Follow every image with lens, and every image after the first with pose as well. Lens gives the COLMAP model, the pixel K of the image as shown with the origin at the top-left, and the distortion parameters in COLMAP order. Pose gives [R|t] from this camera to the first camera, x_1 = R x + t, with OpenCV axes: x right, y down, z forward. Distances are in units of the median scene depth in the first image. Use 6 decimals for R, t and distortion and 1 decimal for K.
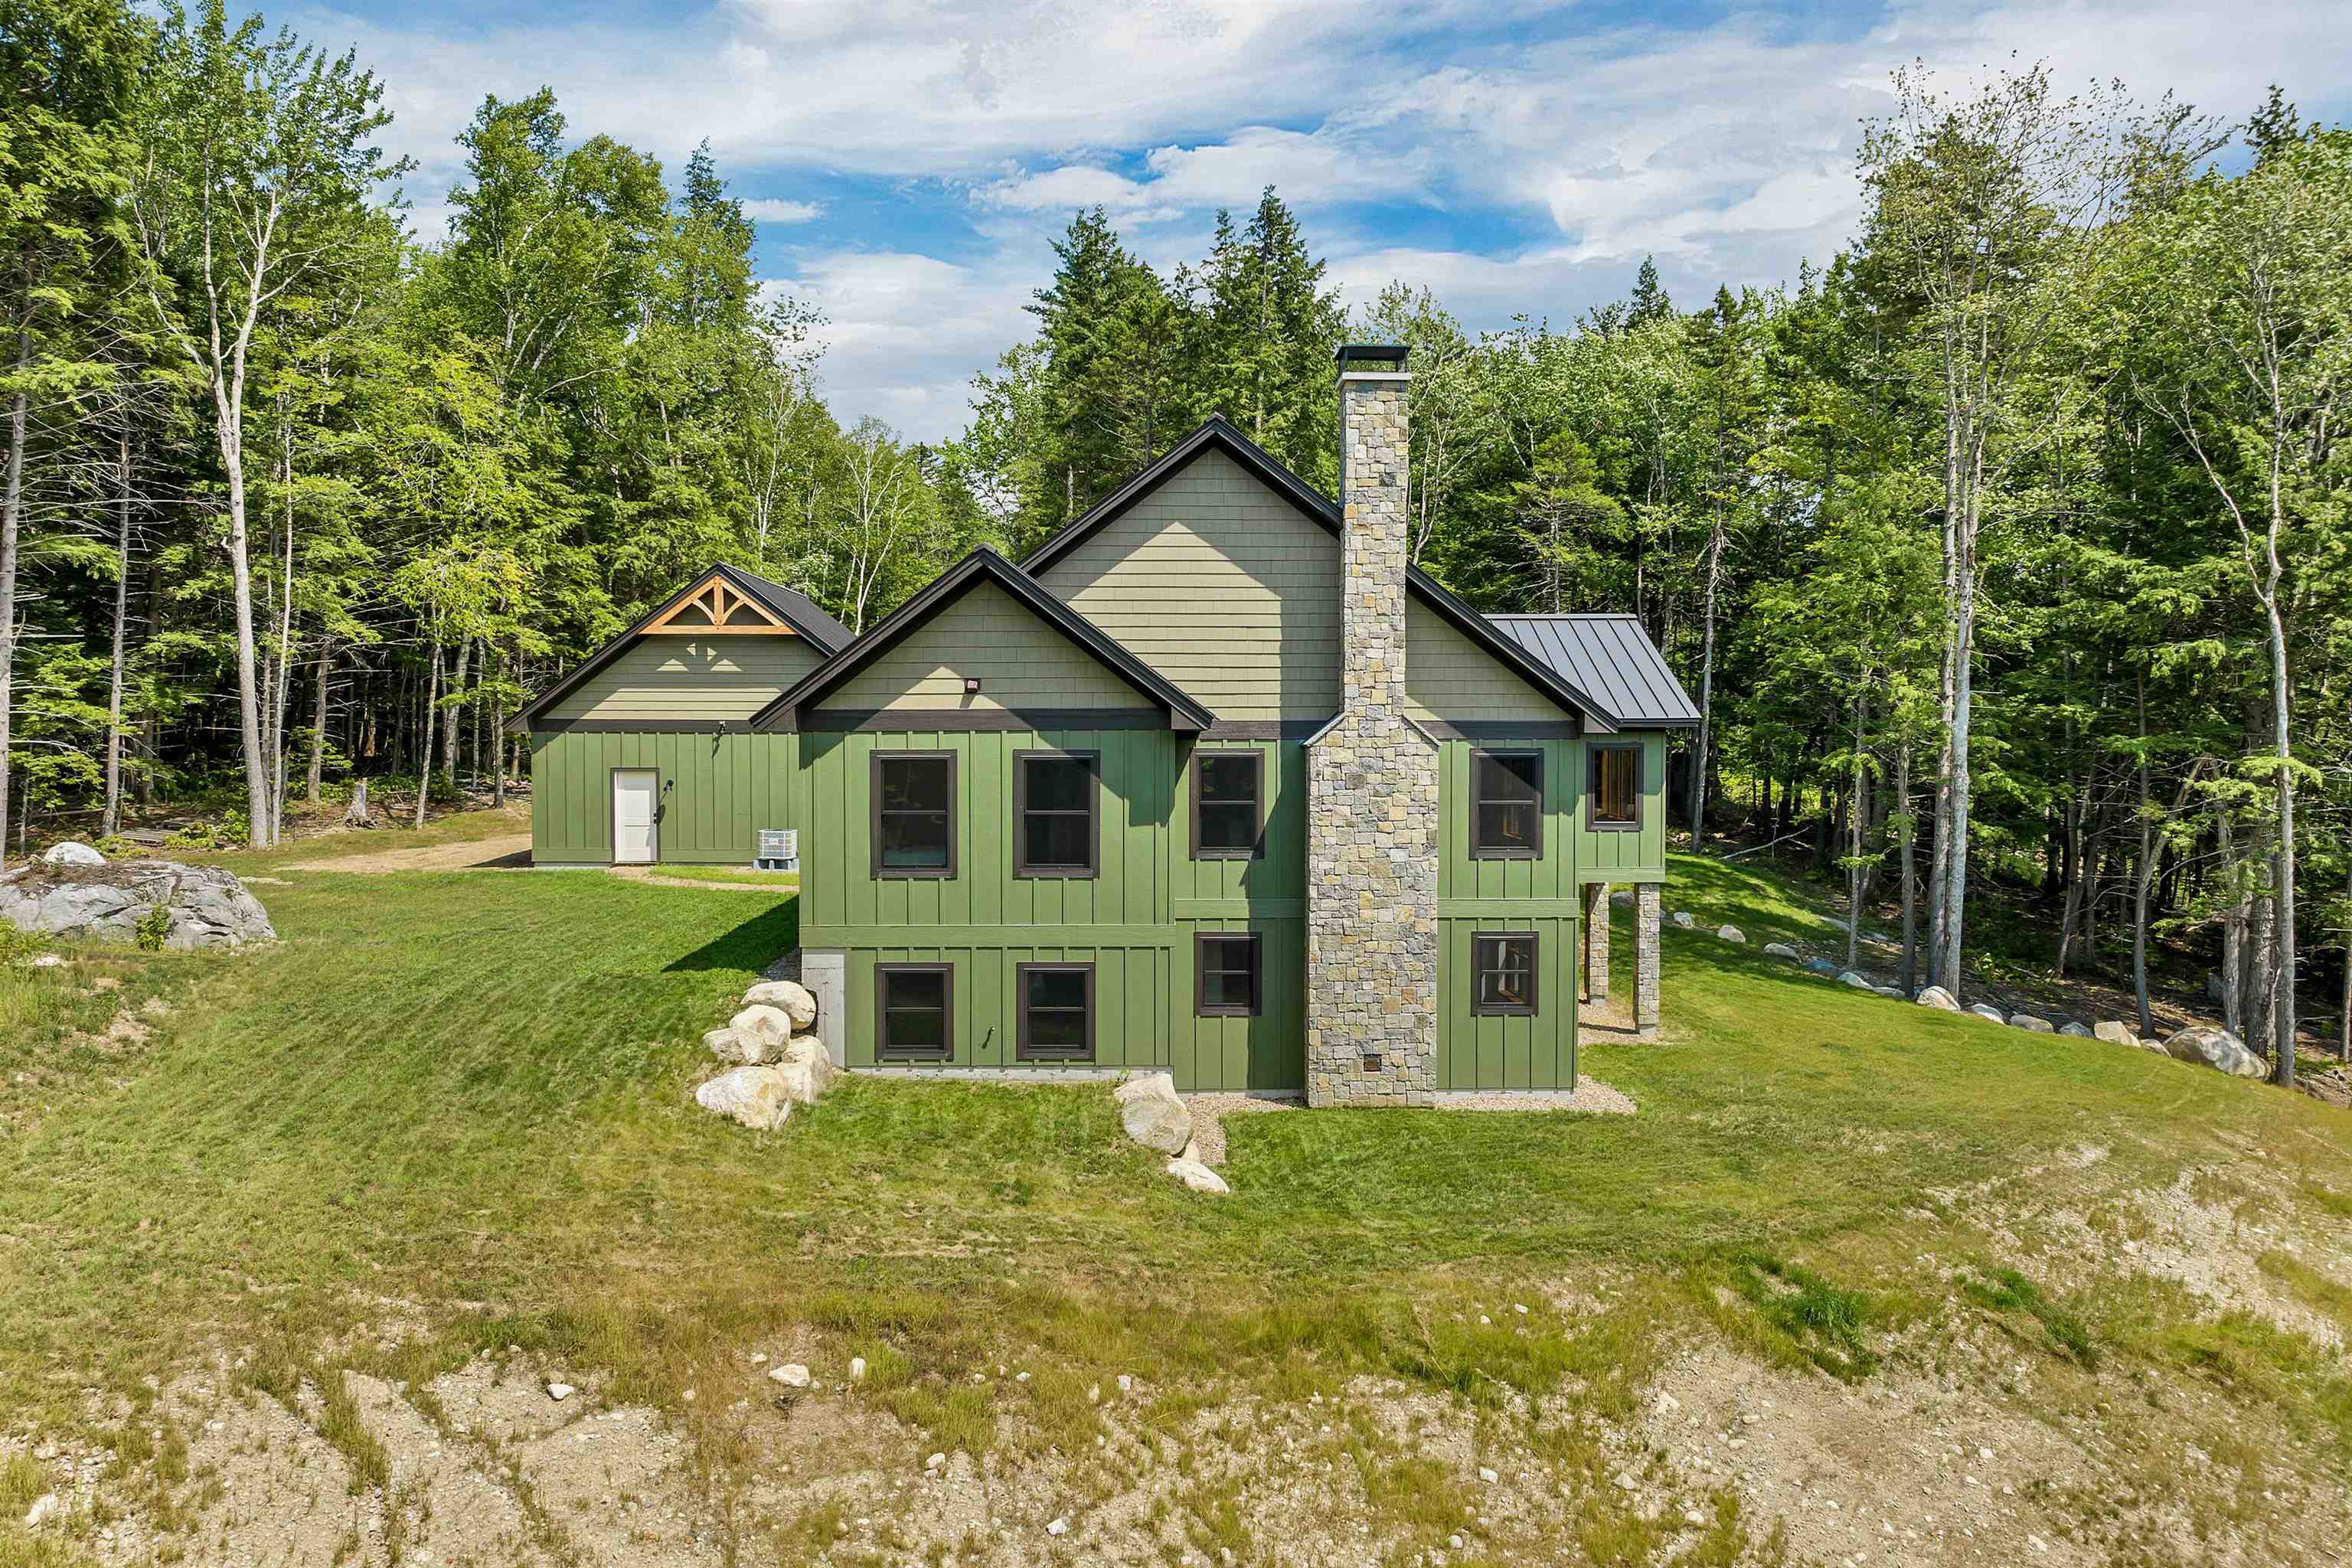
lens RADIAL K [[1722.4, 0, 1176.0], [0, 1722.4, 784.0], [0, 0, 1]] dist [-0.024615, -0.001941]
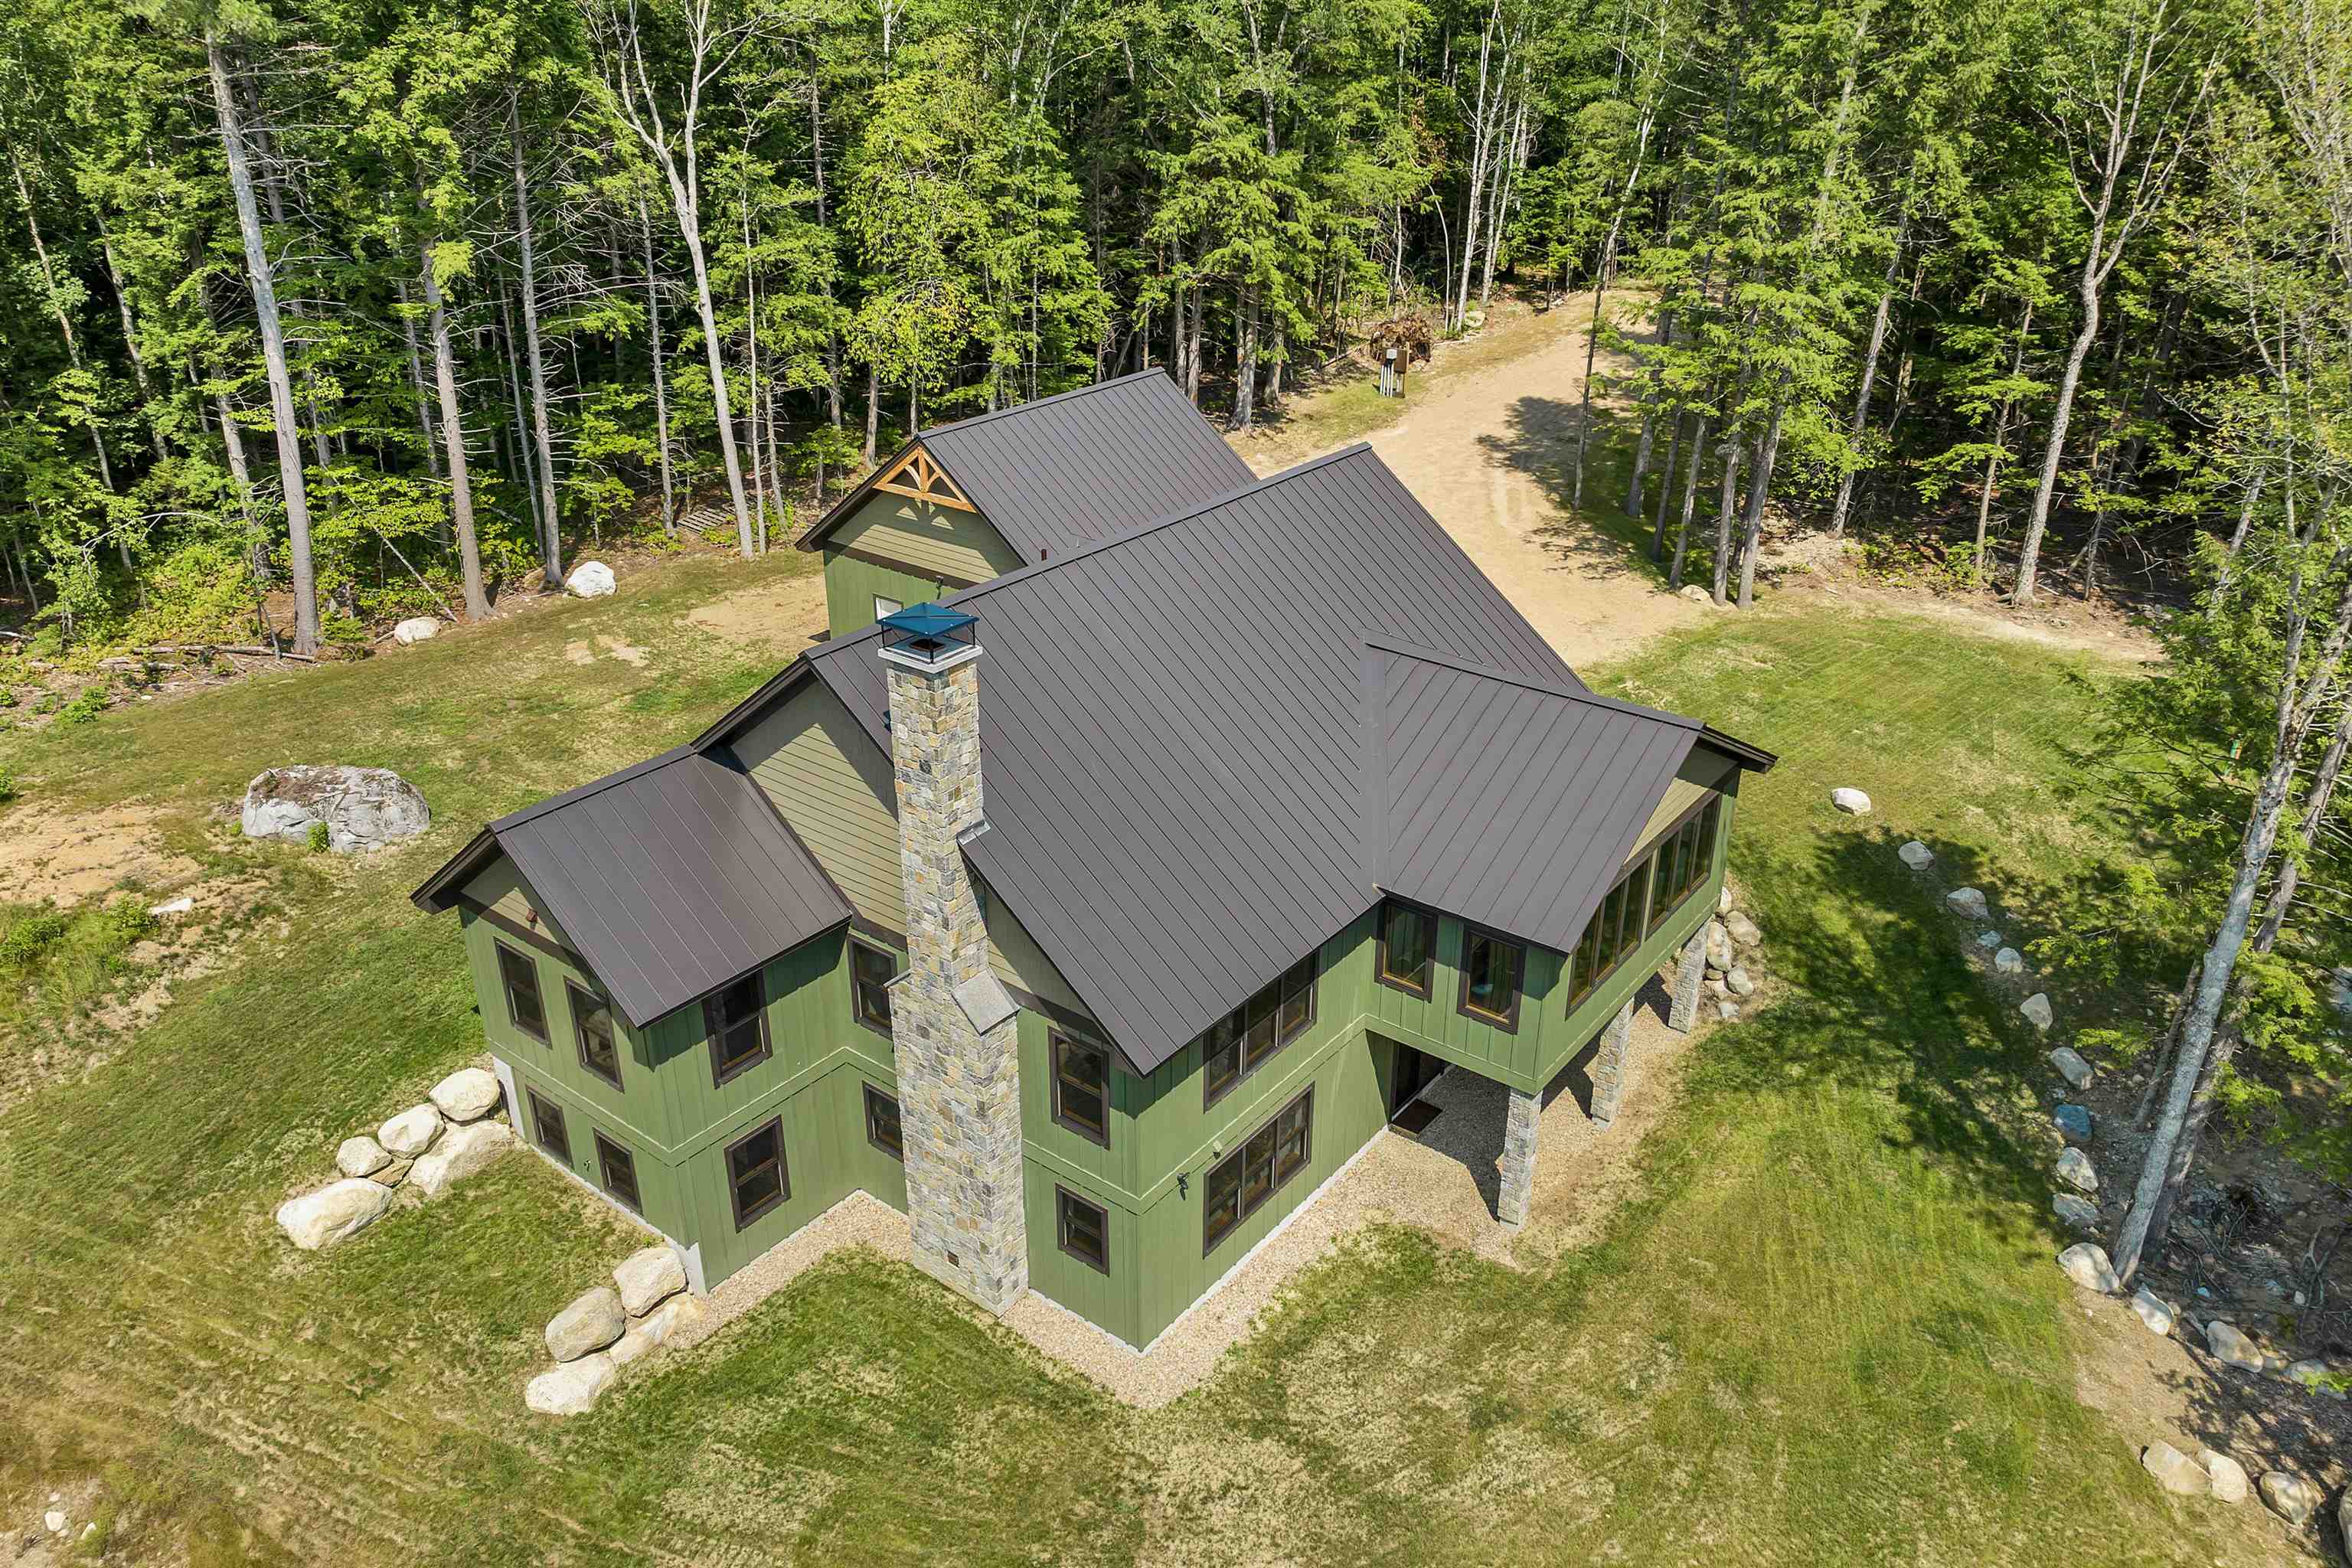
lens RADIAL K [[1722.4, 0, 1176.0], [0, 1722.4, 784.0], [0, 0, 1]] dist [-0.024615, -0.001941]
pose [[0.765564, 0.282848, -0.577849, 0.515242], [-0.011837, 0.904214, 0.426916, -0.383060], [0.643251, -0.319992, 0.695581, 0.306831]]
